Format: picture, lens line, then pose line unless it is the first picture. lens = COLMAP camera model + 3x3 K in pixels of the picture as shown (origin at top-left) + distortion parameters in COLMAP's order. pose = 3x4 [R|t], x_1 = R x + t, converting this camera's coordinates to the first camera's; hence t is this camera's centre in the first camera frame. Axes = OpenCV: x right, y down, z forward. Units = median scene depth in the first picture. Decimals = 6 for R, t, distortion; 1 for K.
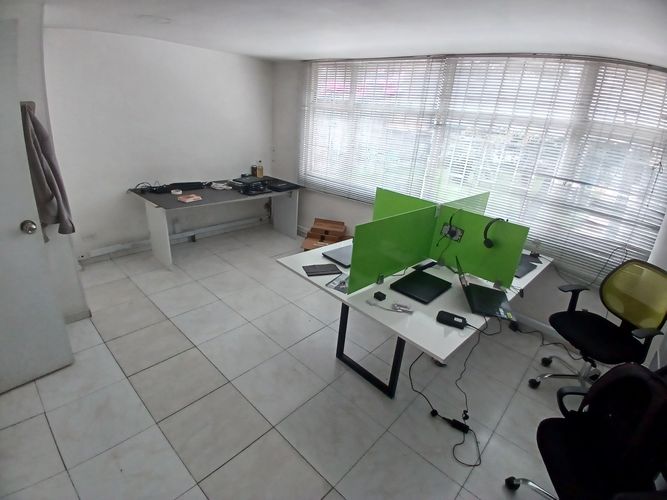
lens RADIAL K [[330.3, 0, 333.5], [0, 330.3, 250.0], [0, 0, 1]] dist [0.000033, -0.000046]
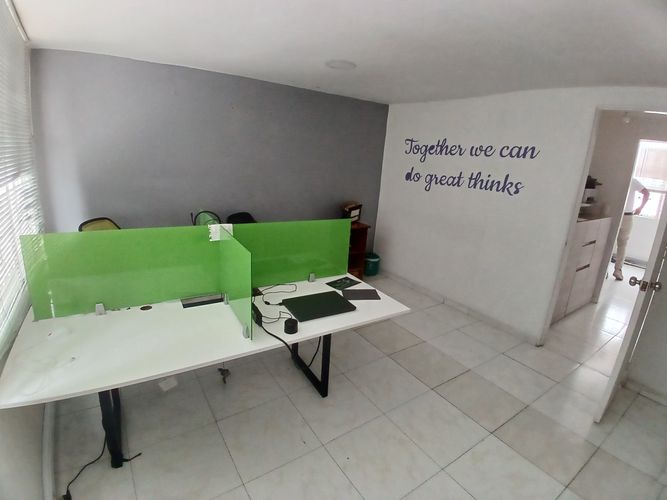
lens RADIAL K [[330.3, 0, 333.5], [0, 330.3, 250.0], [0, 0, 1]] dist [0.000033, -0.000046]
pose [[-0.962184, -0.199631, 0.185337, -0.107042], [-0.043441, 0.784127, 0.619078, -0.607211], [-0.268915, 0.587615, -0.763147, 1.598642]]
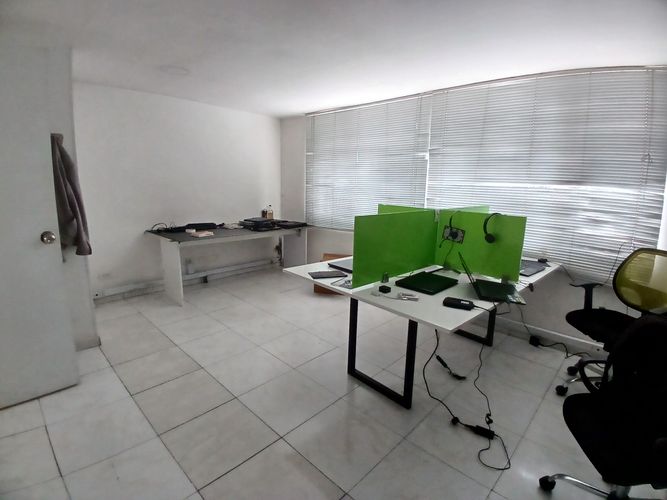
lens RADIAL K [[328.9, 0, 336.8], [0, 328.9, 251.3], [0, 0, 1]] dist [-0.000582, -0.000748]
pose [[0.998061, -0.056264, -0.026636, 0.024079], [0.050631, 0.982638, -0.178492, 0.162634], [0.036216, 0.176797, 0.983581, -0.000607]]
